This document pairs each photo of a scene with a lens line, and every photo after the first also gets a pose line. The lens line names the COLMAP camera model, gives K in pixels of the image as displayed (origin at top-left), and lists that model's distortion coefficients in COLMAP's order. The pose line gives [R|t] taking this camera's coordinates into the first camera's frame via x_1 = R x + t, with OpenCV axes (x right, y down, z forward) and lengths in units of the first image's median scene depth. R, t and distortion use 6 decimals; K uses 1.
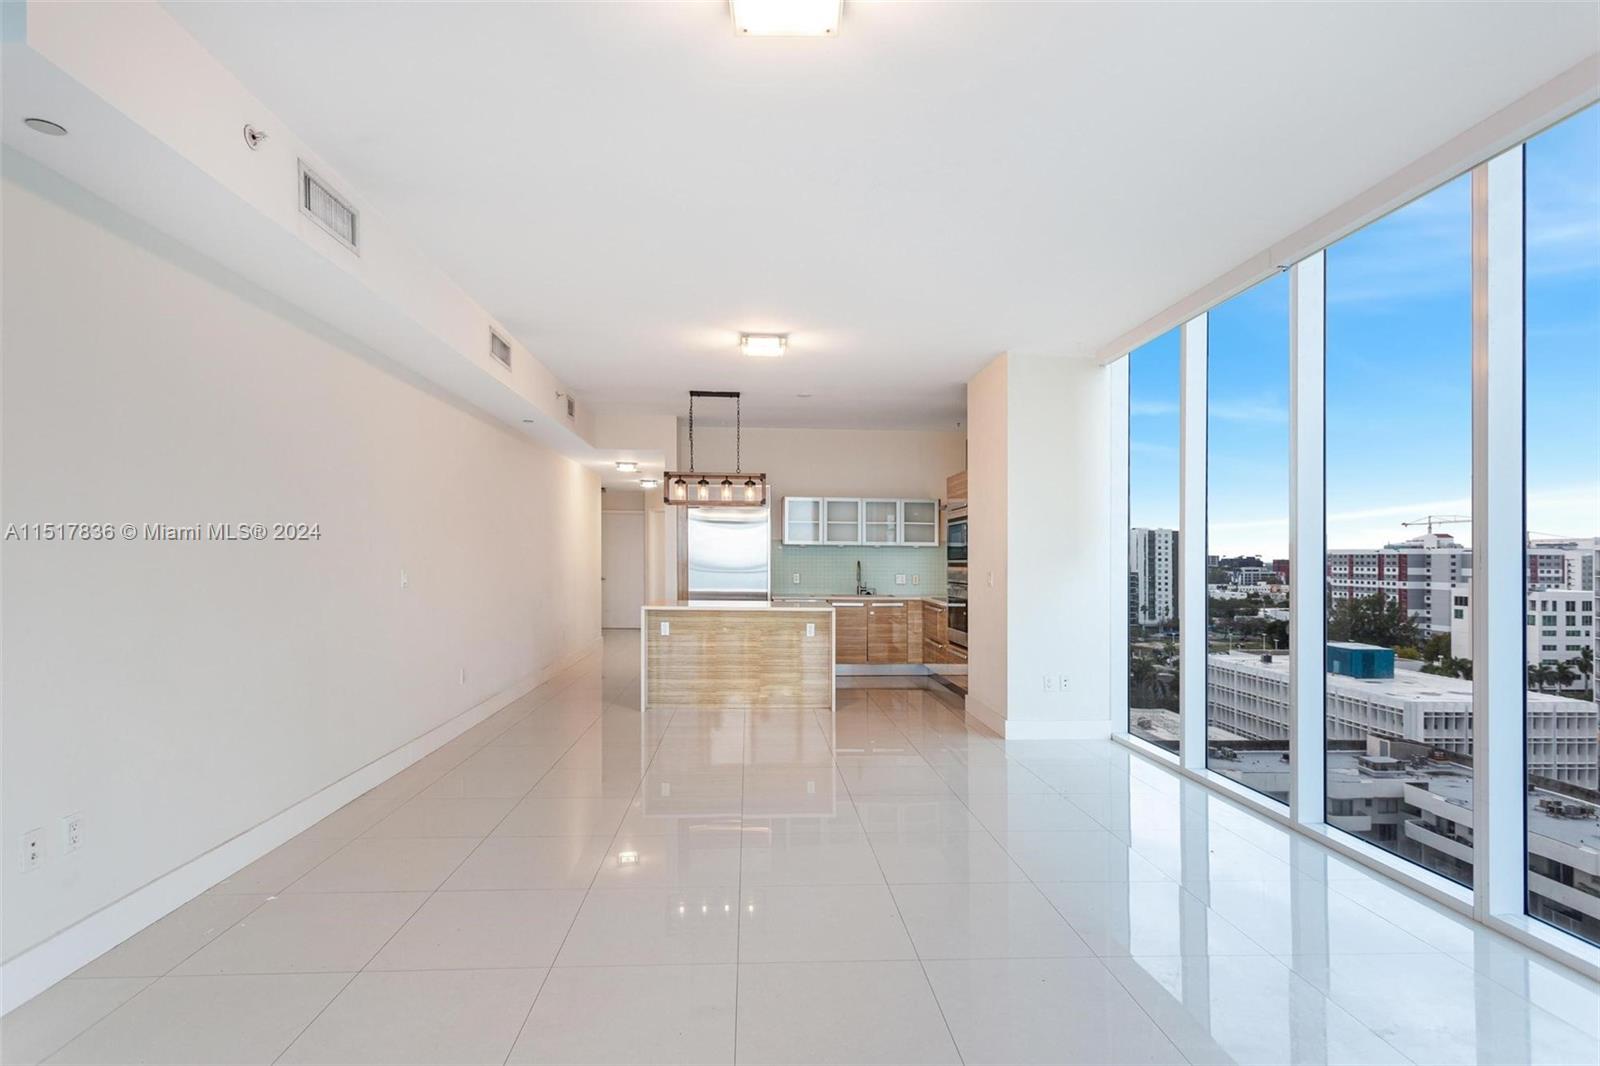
lens RADIAL K [[778.9, 0, 748.2], [0, 778.9, 462.1], [0, 0, 1]] dist [0.004659, -0.000261]
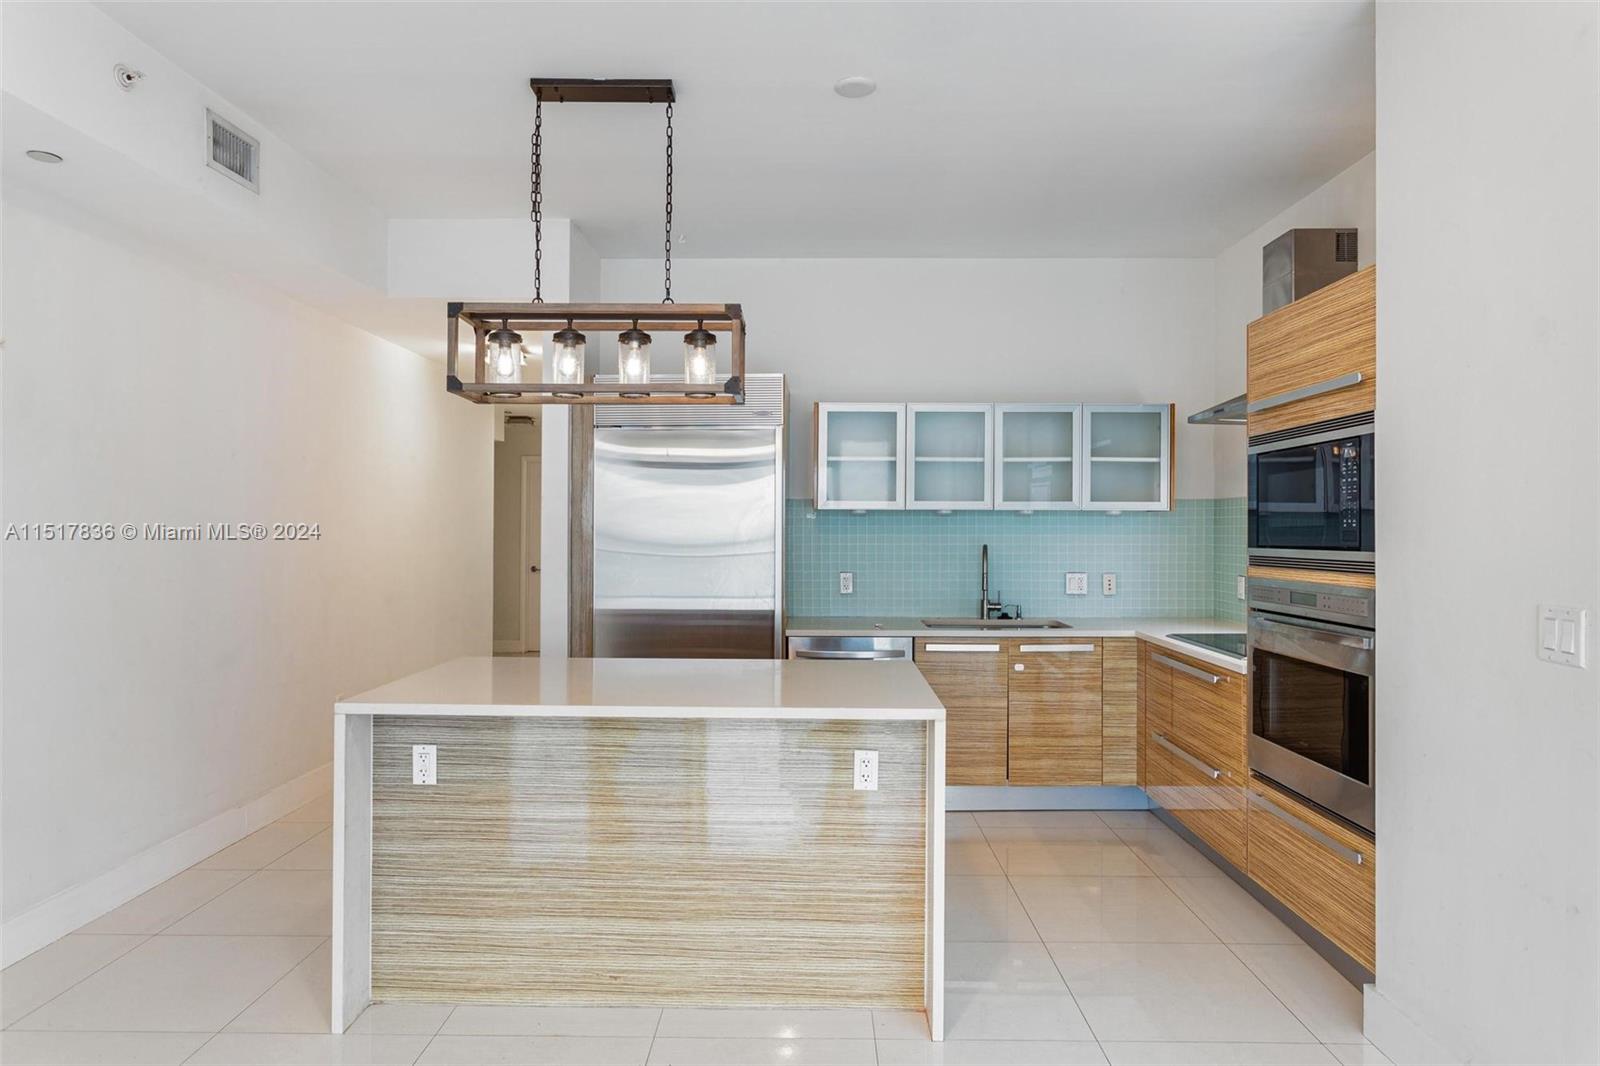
lens RADIAL K [[944.8, 0, 797.7], [0, 944.8, 534.1], [0, 0, 1]] dist [-0.006532, -0.000393]
pose [[0.999867, -0.007118, -0.014676, 0.045062], [0.008935, 0.991776, 0.127675, 0.053501], [0.013647, -0.127789, 0.991707, 0.489815]]
